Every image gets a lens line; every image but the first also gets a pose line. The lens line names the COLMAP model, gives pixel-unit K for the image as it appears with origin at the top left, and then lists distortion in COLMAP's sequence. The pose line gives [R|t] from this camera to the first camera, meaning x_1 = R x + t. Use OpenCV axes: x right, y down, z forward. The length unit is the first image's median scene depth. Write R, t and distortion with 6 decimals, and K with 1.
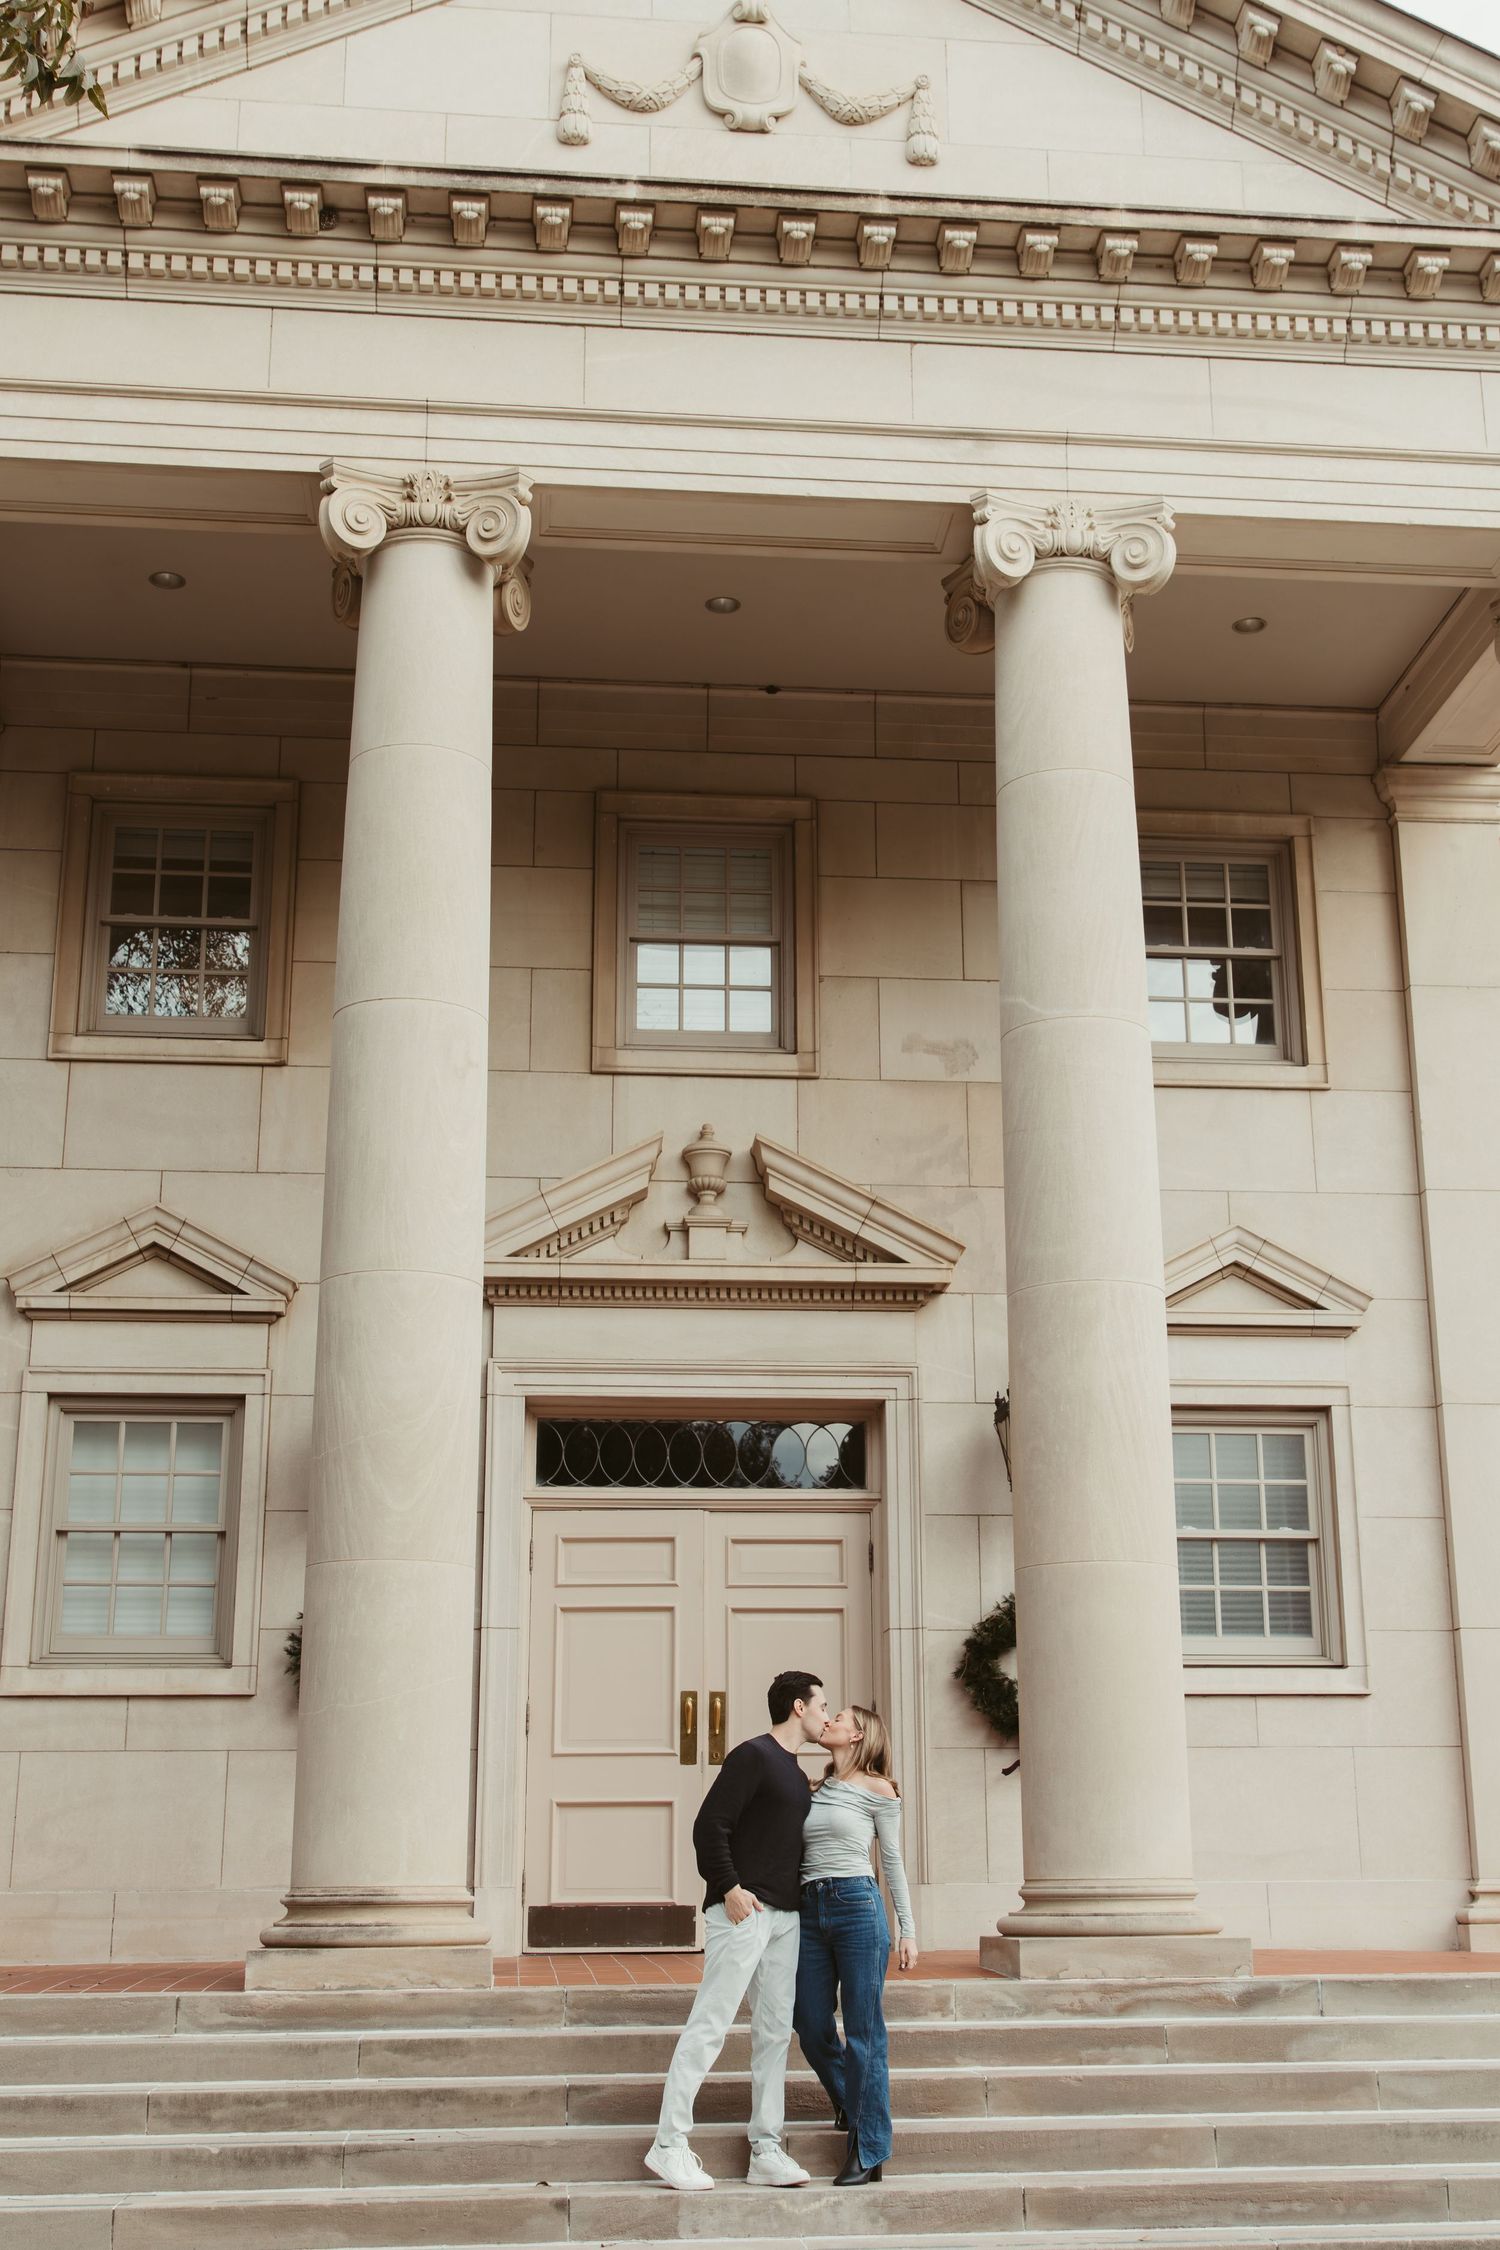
lens RADIAL K [[2616.2, 0, 810.1], [0, 2616.2, 1120.0], [0, 0, 1]] dist [0.017239, -0.012519]
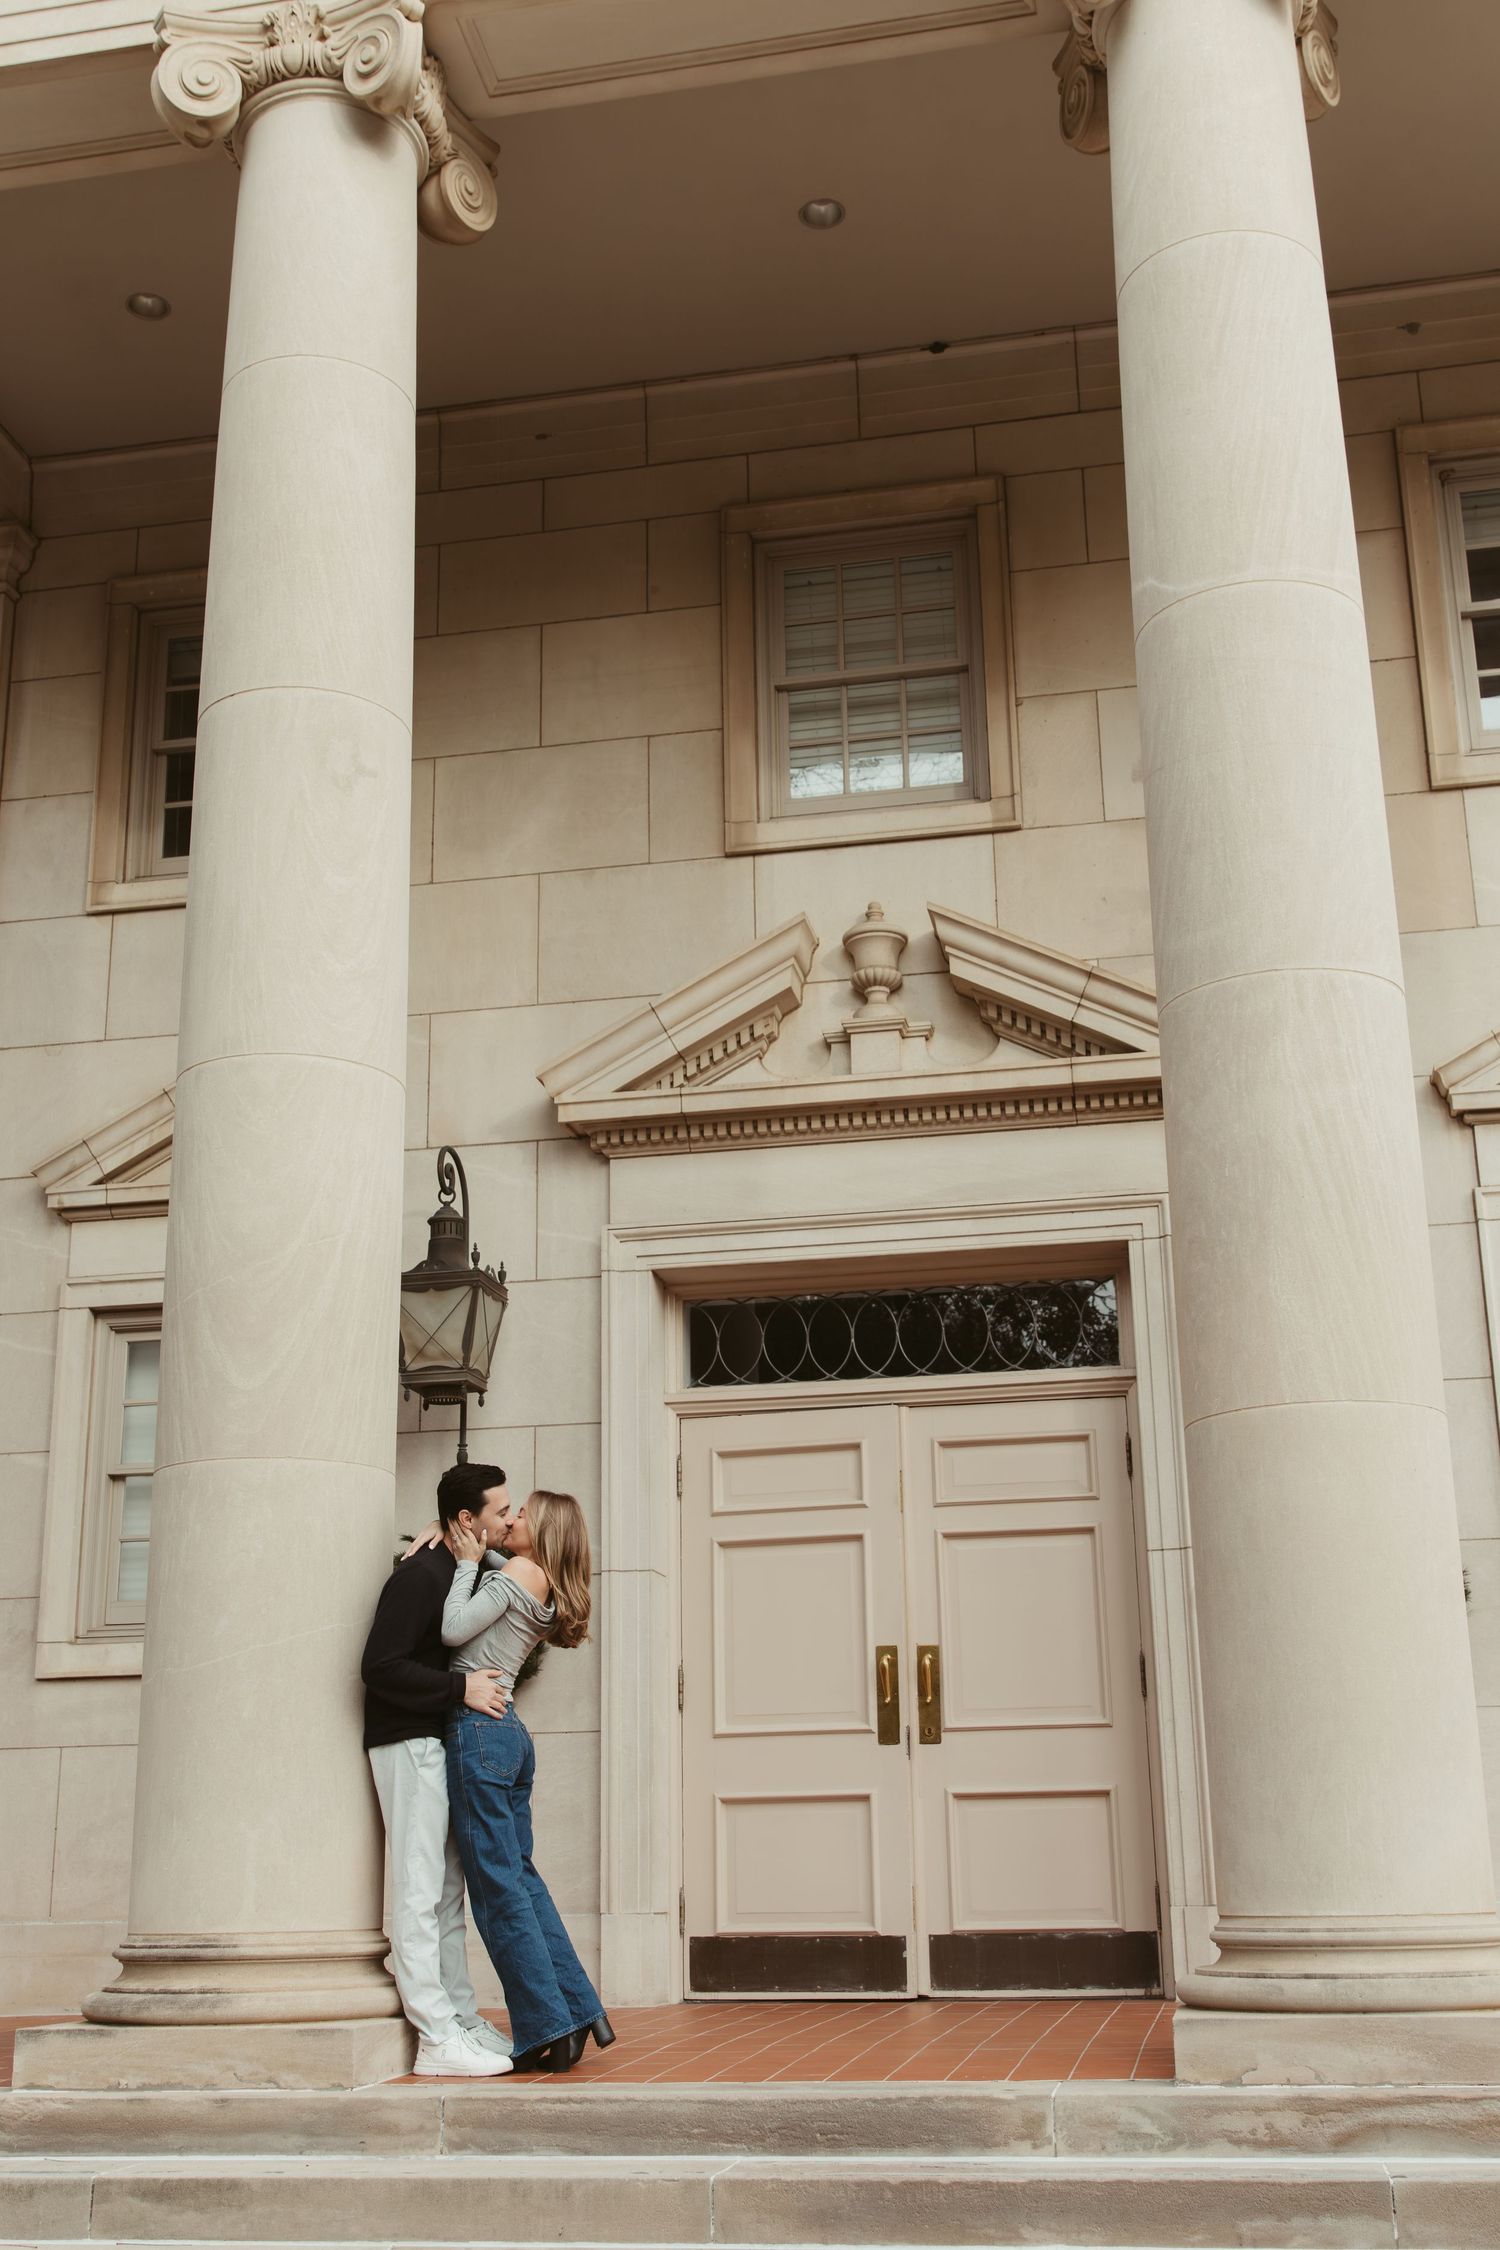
lens RADIAL K [[2437.9, 0, 755.0], [0, 2437.9, 1137.6], [0, 0, 1]] dist [0.013070, -0.016613]
pose [[0.956730, -0.091704, -0.276148, 0.121894], [0.090237, 0.995757, -0.018042, 0.082615], [0.276631, -0.007658, 0.960946, 0.321485]]
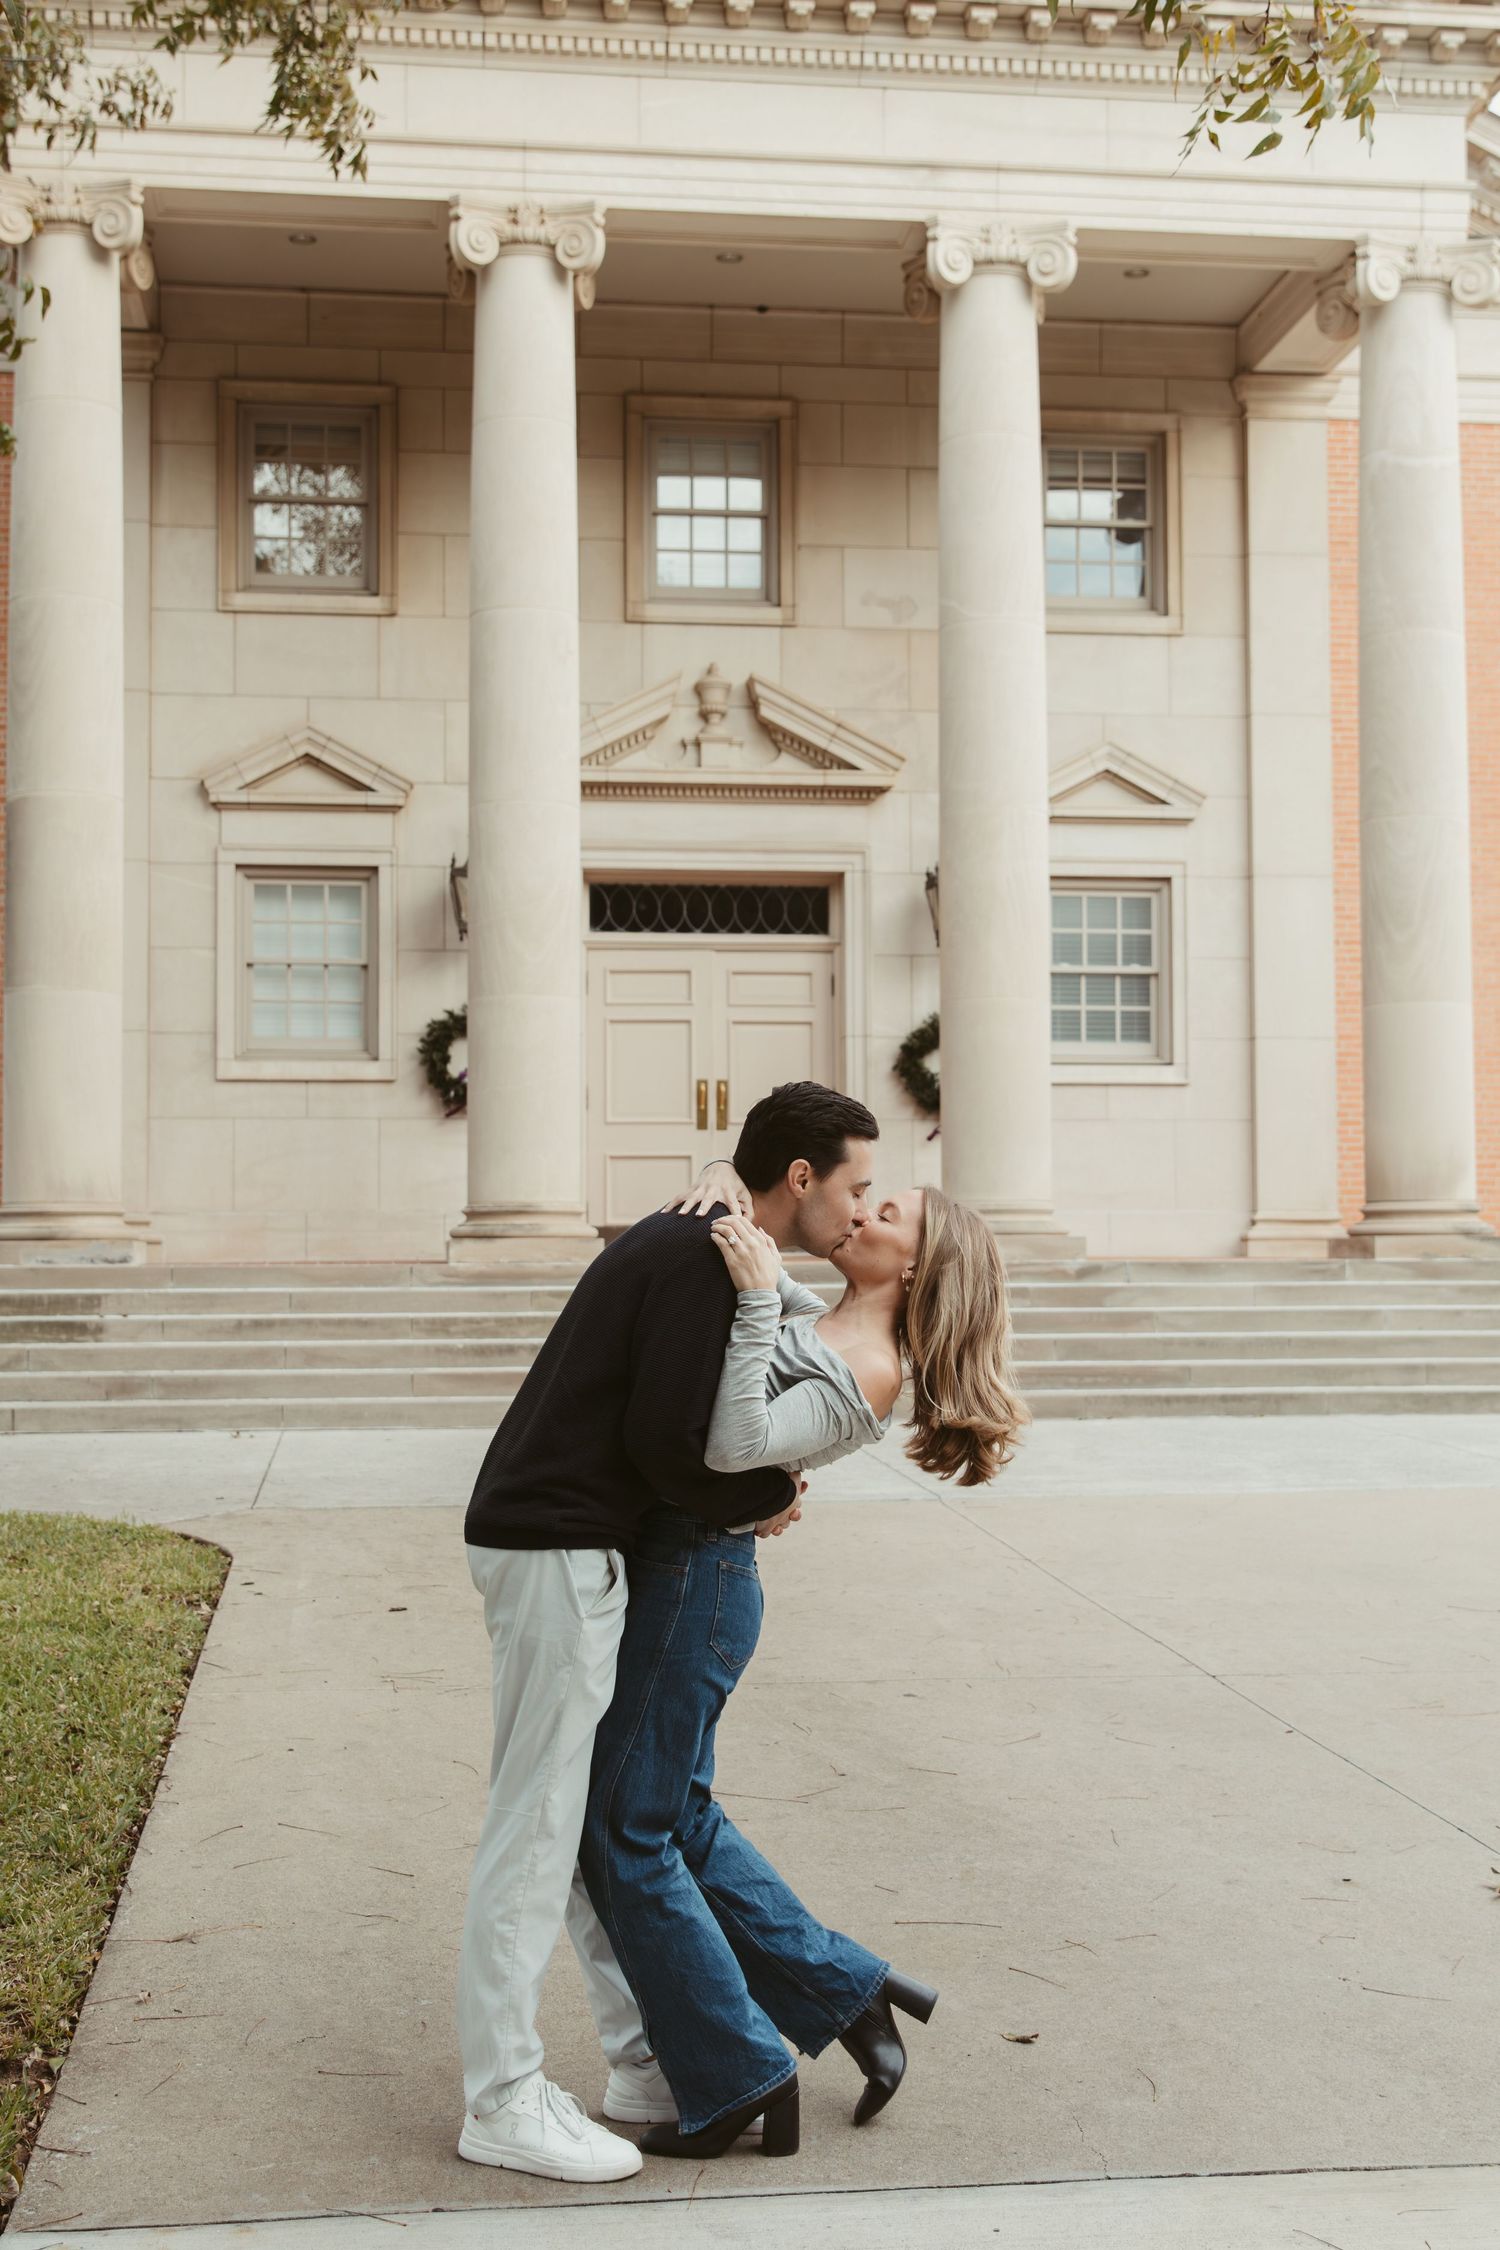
lens RADIAL K [[2812.1, 0, 755.9], [0, 2812.1, 1112.7], [0, 0, 1]] dist [0.029110, -0.038079]
pose [[0.999780, 0.005324, 0.020264, -0.047488], [-0.009784, 0.973884, 0.226835, -0.104294], [-0.018527, -0.226984, 0.973722, -0.461648]]
